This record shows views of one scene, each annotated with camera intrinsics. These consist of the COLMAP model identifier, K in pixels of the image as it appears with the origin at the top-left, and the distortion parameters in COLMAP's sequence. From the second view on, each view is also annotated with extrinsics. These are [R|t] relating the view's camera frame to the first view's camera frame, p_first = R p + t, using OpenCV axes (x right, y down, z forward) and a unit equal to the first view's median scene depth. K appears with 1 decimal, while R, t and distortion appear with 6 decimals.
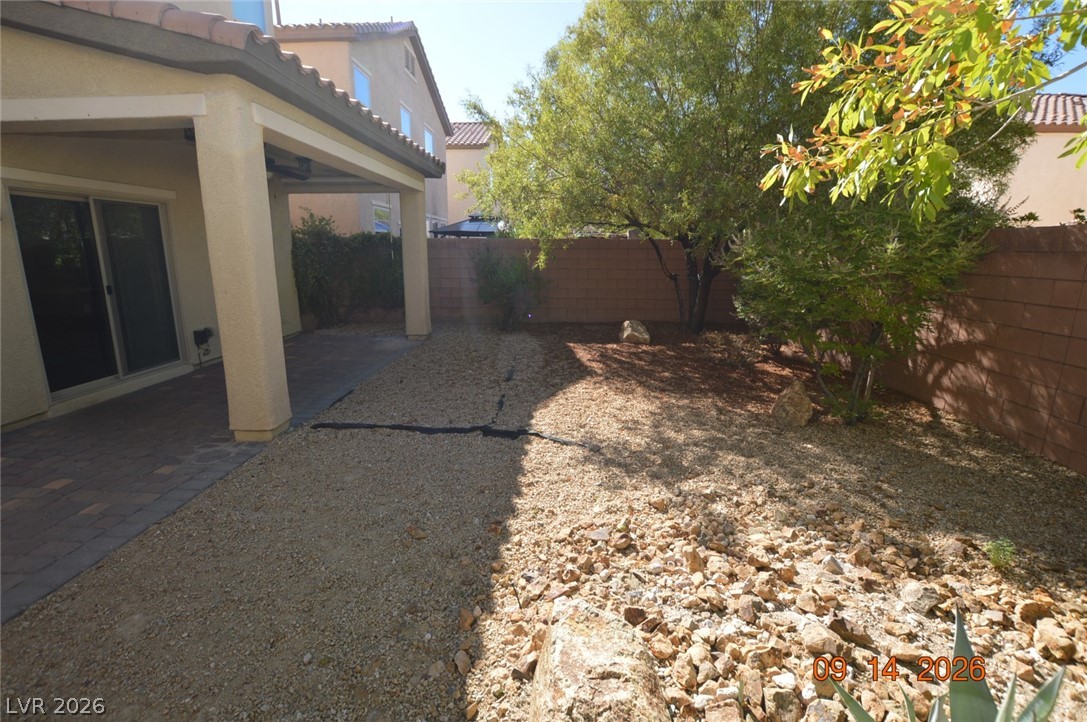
lens RADIAL K [[489.4, 0, 541.6], [0, 489.4, 358.2], [0, 0, 1]] dist [-0.015957, -0.000210]
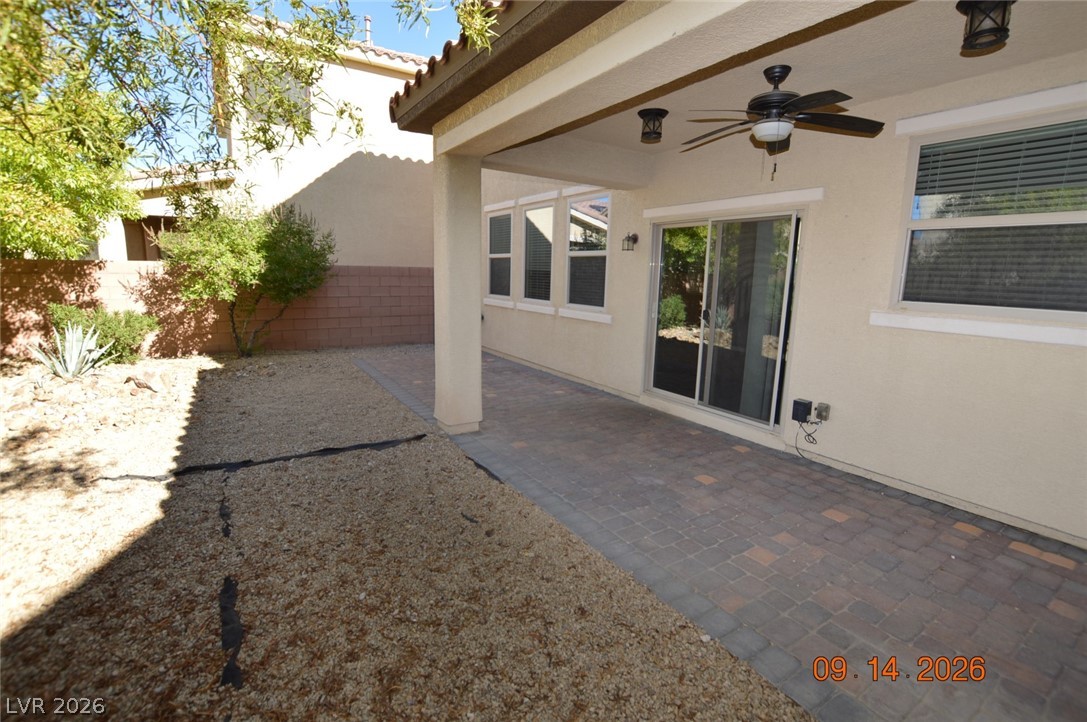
lens RADIAL K [[489.4, 0, 543.8], [0, 489.4, 358.0], [0, 0, 1]] dist [-0.015957, -0.000210]
pose [[-0.811247, 0.088467, -0.577972, -0.072931], [-0.149142, 0.924482, 0.350843, -0.377657], [0.565362, 0.370820, -0.736789, 1.666998]]
